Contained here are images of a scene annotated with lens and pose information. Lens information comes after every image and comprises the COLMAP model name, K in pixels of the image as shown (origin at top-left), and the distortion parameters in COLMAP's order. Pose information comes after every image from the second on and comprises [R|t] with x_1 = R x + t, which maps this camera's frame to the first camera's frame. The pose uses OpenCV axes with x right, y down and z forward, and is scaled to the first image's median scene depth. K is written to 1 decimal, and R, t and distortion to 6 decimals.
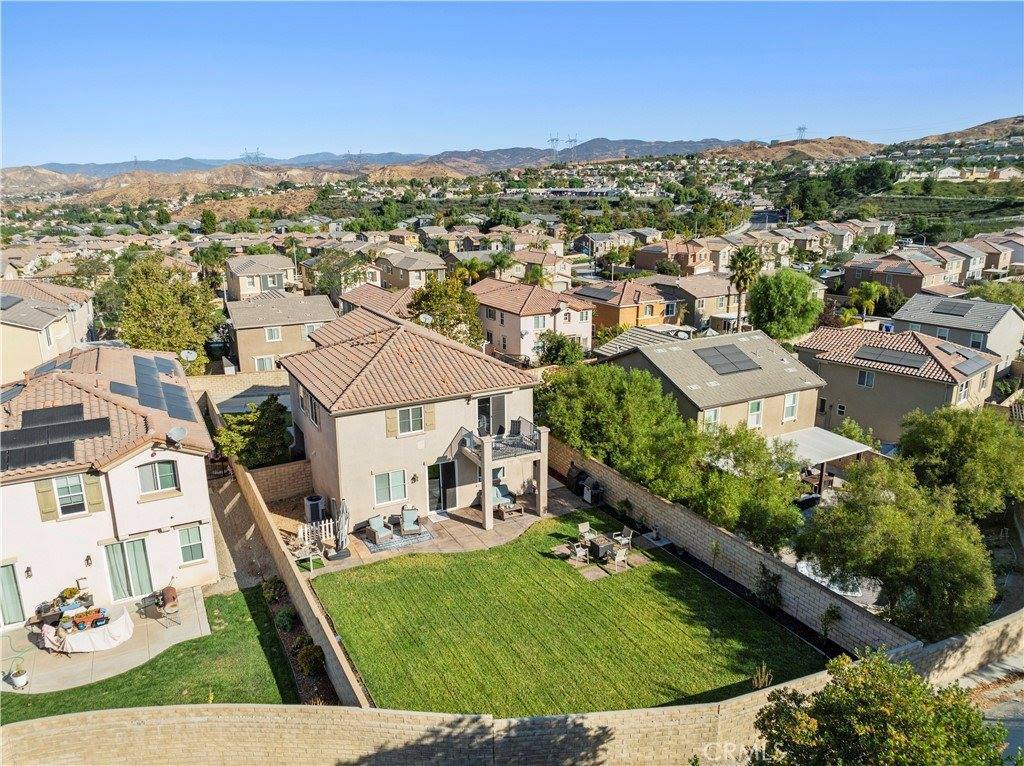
lens RADIAL K [[715.9, 0, 509.5], [0, 715.9, 381.5], [0, 0, 1]] dist [-0.040239, 0.006620]
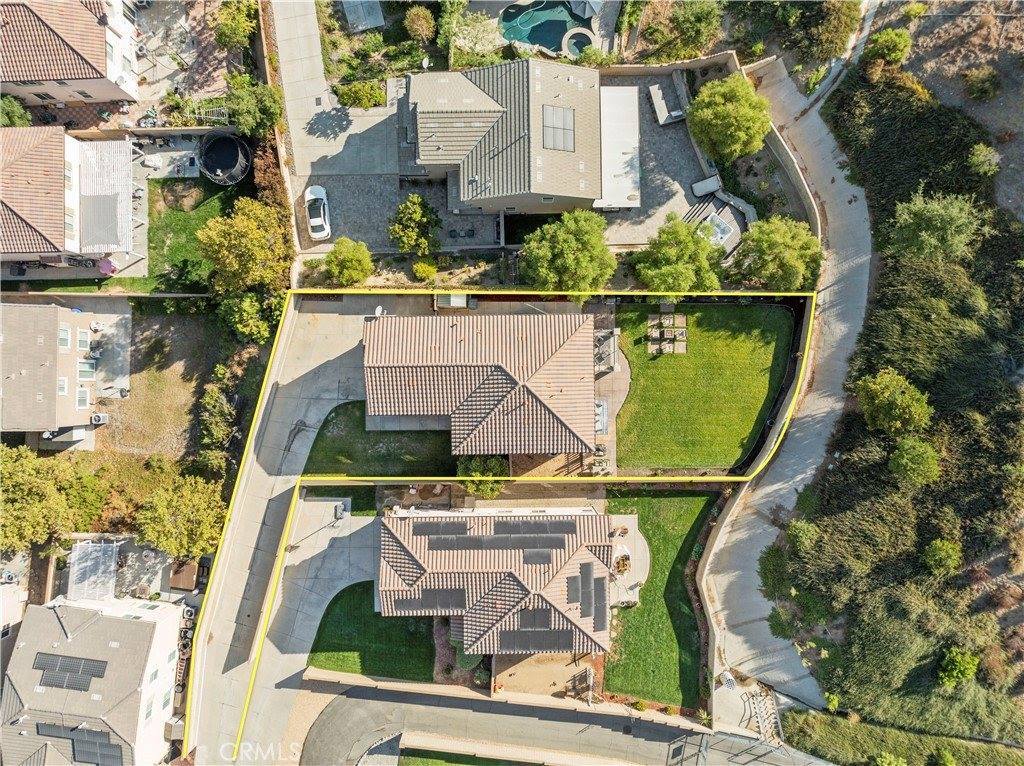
lens RADIAL K [[715.9, 0, 512.6], [0, 715.9, 381.5], [0, 0, 1]] dist [-0.040239, 0.006620]
pose [[0.472184, -0.881487, 0.004764, -0.149412], [0.211743, 0.118667, 0.970094, -1.311346], [-0.855691, -0.457054, 0.242682, 0.614198]]
